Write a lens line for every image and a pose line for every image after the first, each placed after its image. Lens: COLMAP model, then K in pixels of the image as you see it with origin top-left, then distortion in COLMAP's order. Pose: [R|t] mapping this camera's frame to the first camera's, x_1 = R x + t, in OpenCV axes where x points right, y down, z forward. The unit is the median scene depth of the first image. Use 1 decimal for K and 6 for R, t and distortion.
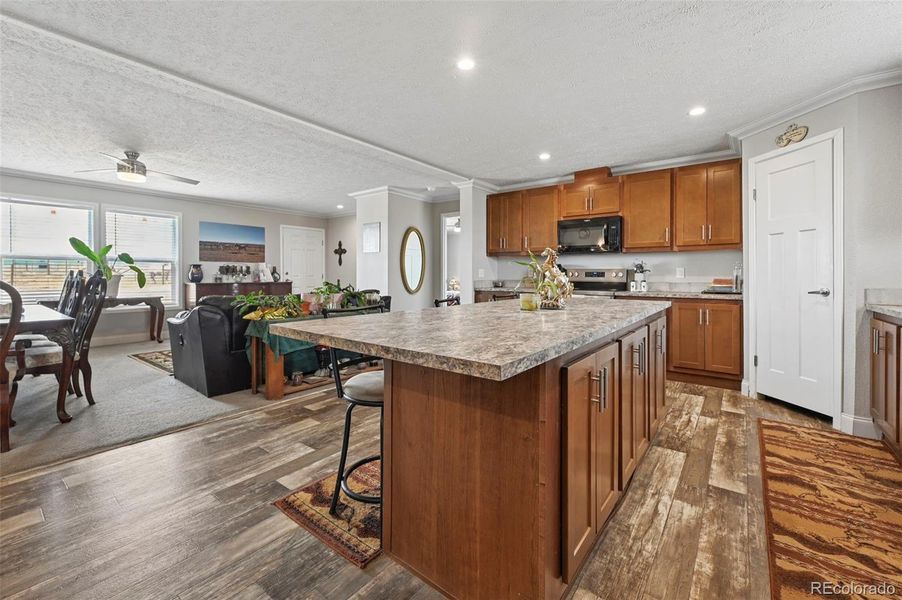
lens RADIAL K [[373.1, 0, 447.9], [0, 373.1, 258.6], [0, 0, 1]] dist [0.002989, 0.001424]
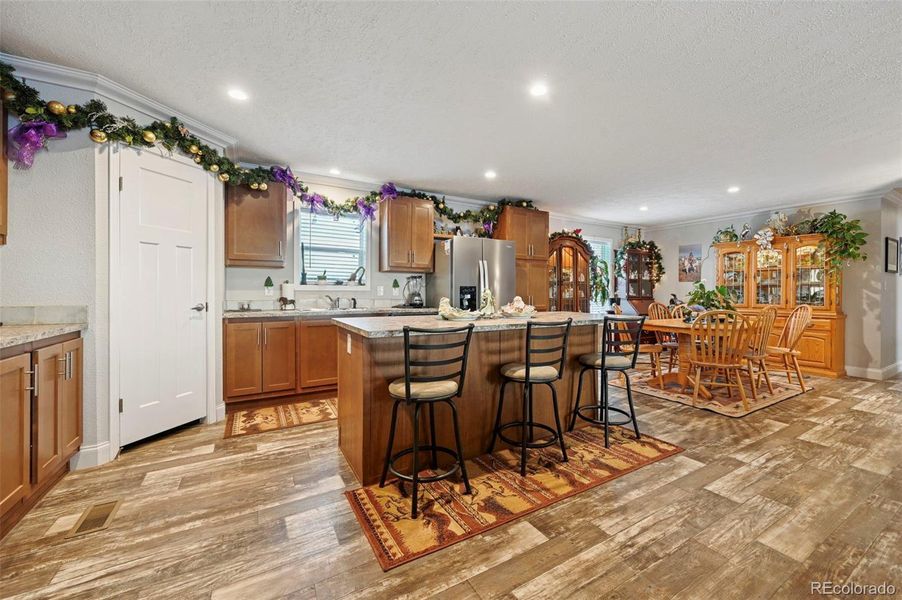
lens RADIAL K [[373.1, 0, 470.6], [0, 373.1, 288.8], [0, 0, 1]] dist [0.002989, 0.001424]
pose [[-0.948335, -0.001684, 0.317266, -0.056737], [-0.016790, 0.998851, -0.044885, 0.042048], [-0.316826, -0.047893, -0.947274, 1.063828]]
